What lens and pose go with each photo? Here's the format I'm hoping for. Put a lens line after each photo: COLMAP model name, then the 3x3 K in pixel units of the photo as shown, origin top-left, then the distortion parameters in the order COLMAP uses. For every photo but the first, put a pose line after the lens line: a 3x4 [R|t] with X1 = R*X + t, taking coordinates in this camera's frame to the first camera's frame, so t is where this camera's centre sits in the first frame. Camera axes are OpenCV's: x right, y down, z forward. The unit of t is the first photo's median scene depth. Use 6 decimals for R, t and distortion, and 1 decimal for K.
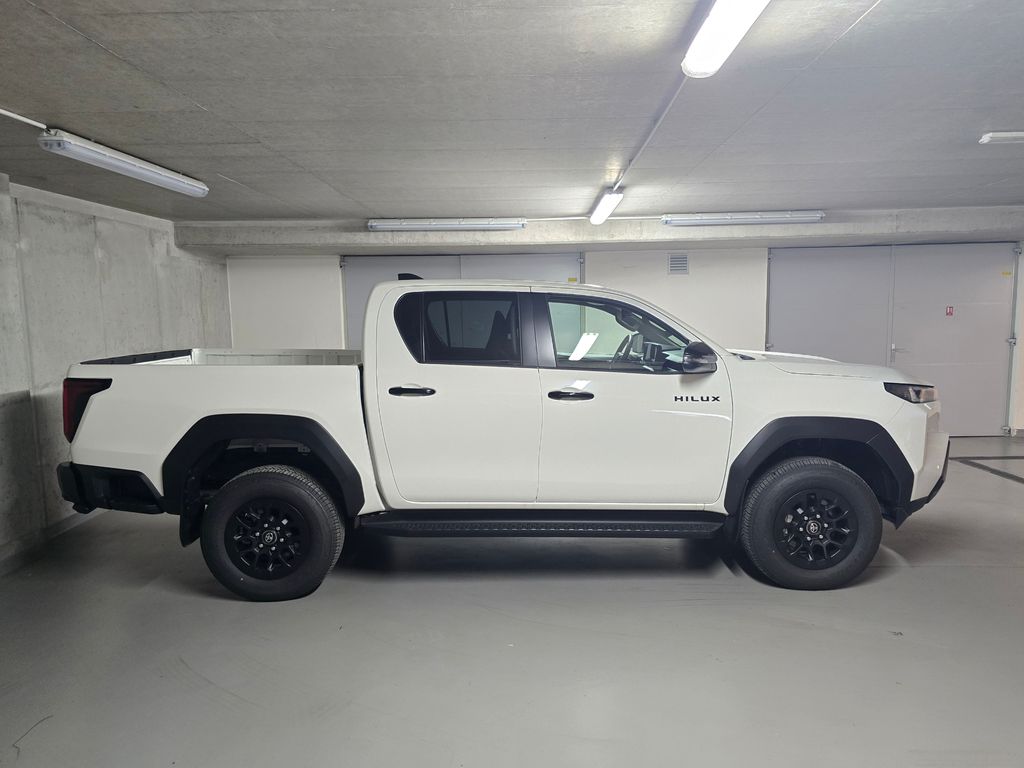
lens RADIAL K [[717.9, 0, 528.2], [0, 717.9, 389.5], [0, 0, 1]] dist [0.034781, -0.031767]
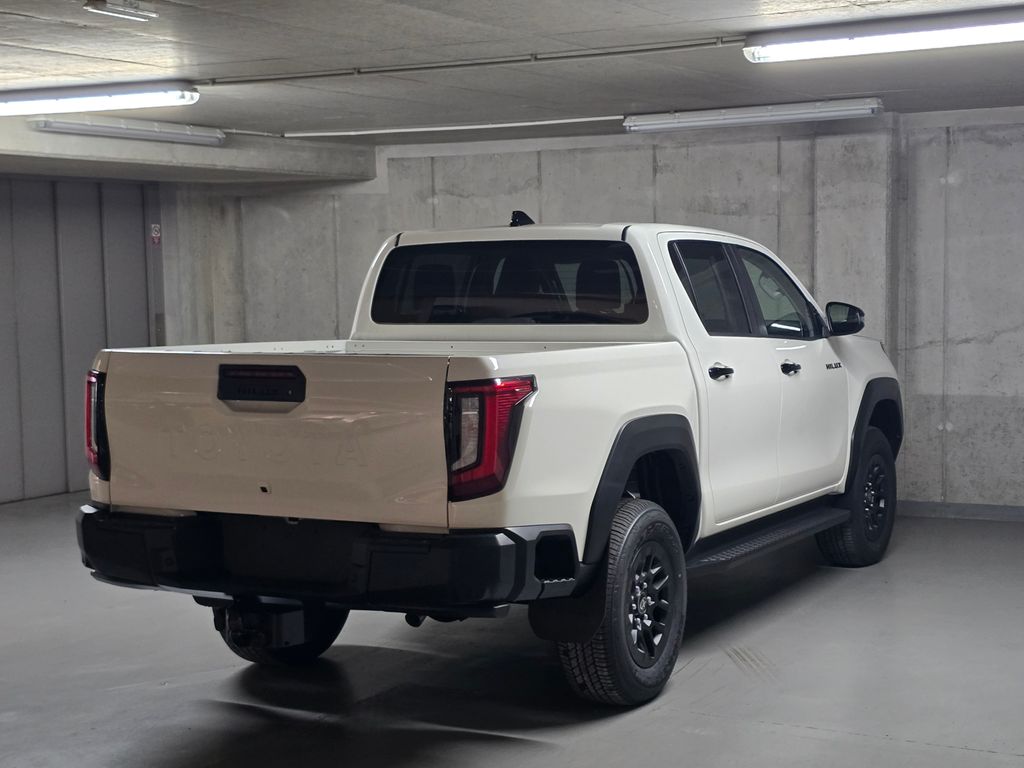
lens RADIAL K [[1625.6, 0, 525.7], [0, 1625.6, 384.5], [0, 0, 1]] dist [0.214159, -0.837594]
pose [[-0.482679, 0.087674, -0.871398, 1.228119], [-0.074350, 0.987283, 0.140517, -0.181545], [0.872636, 0.132613, -0.470022, 1.417430]]
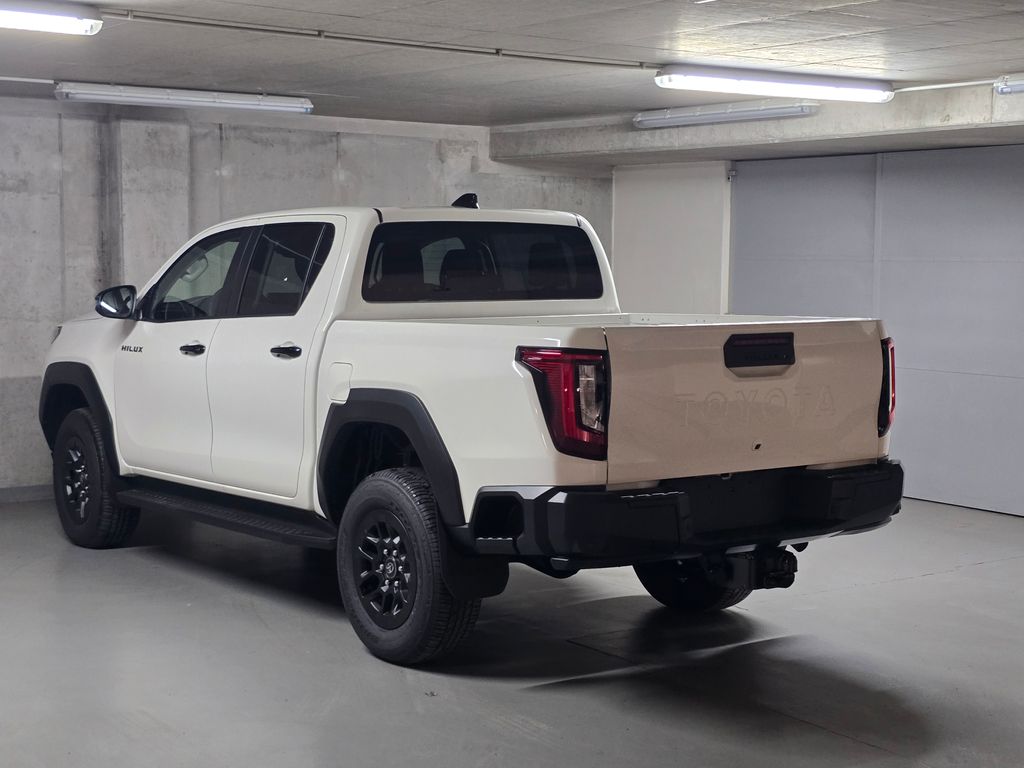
lens RADIAL K [[1625.6, 0, 525.7], [0, 1625.6, 384.5], [0, 0, 1]] dist [0.214159, -0.837594]
pose [[0.582874, 0.088079, -0.807775, 1.234067], [-0.108797, 0.993616, 0.029837, -0.024824], [0.805246, 0.070492, 0.588736, 0.053242]]
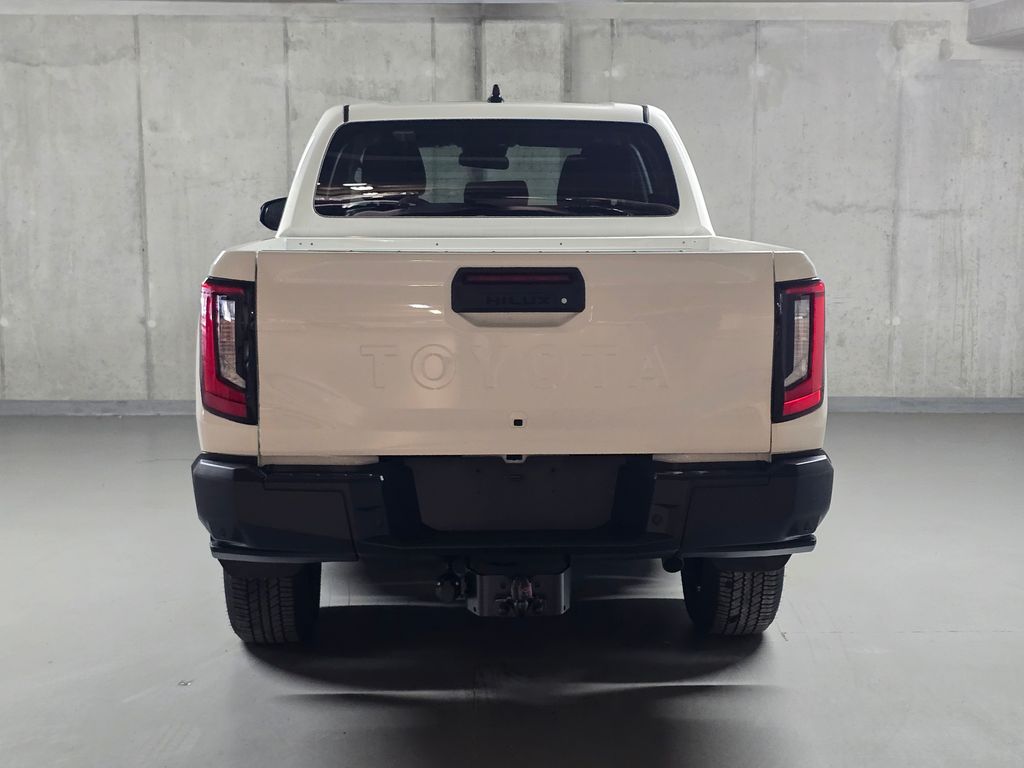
lens RADIAL K [[1625.6, 0, 525.7], [0, 1625.6, 384.5], [0, 0, 1]] dist [0.214159, -0.837594]
pose [[0.025755, 0.153496, -0.987814, 1.225055], [-0.114414, 0.982101, 0.149625, -0.104759], [0.993099, 0.109166, 0.042856, 0.790233]]
